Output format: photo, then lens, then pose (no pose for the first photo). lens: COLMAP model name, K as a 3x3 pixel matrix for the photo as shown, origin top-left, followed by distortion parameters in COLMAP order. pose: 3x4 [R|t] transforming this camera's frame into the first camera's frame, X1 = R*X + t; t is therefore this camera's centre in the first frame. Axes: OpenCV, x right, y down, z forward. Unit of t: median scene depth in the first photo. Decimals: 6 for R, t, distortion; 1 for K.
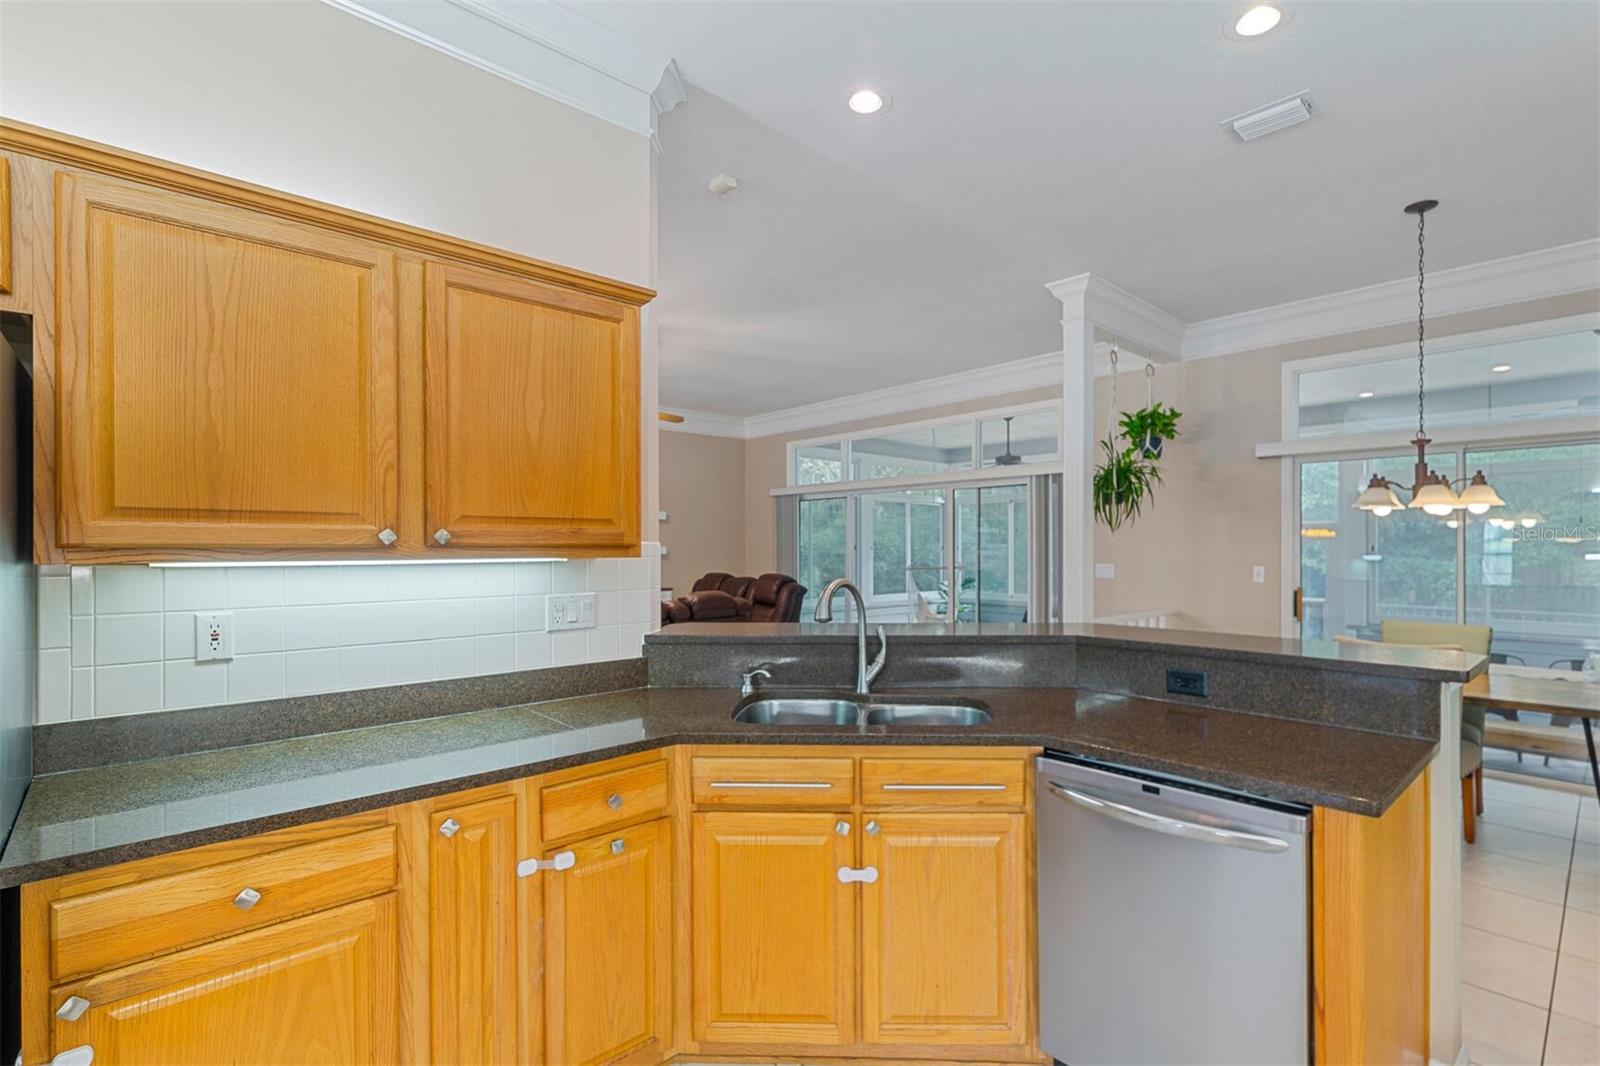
lens RADIAL K [[744.0, 0, 811.6], [0, 744.0, 544.8], [0, 0, 1]] dist [0.001184, -0.000372]
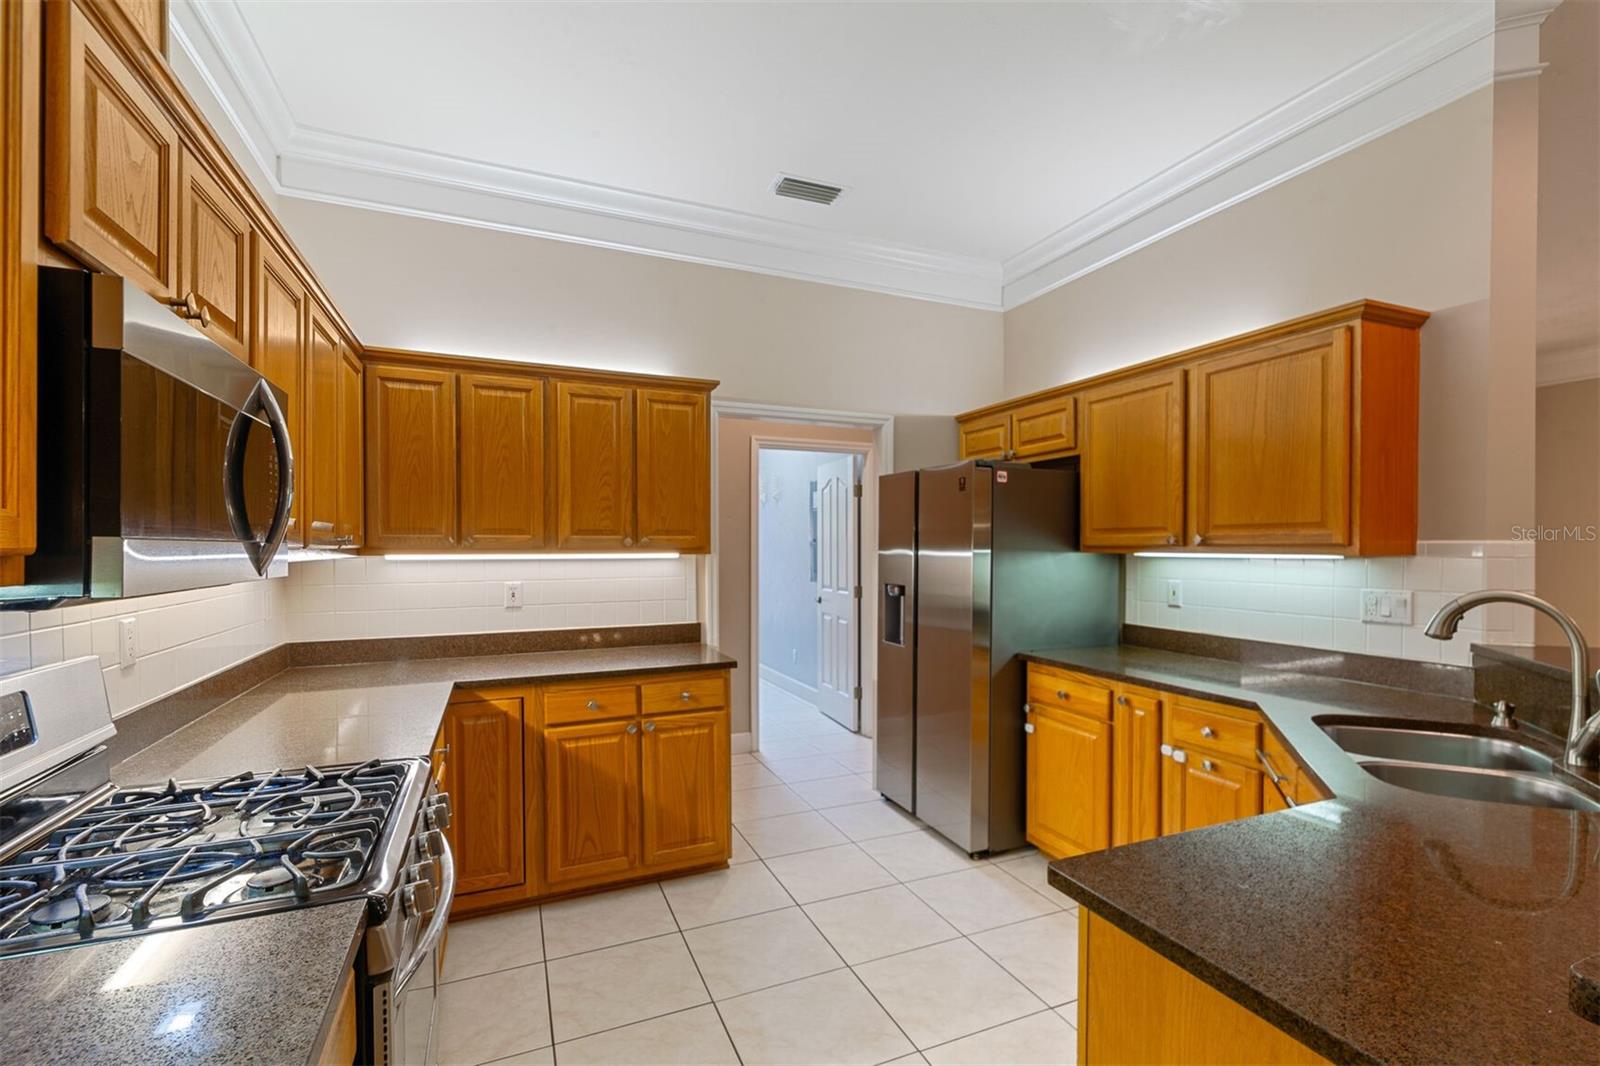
lens RADIAL K [[744.0, 0, 808.4], [0, 744.0, 542.6], [0, 0, 1]] dist [0.001184, -0.000372]
pose [[-0.350578, -0.000878, -0.936533, 1.114755], [0.004519, 0.999986, -0.002629, -0.003482], [0.936523, -0.005154, -0.350569, 0.689919]]
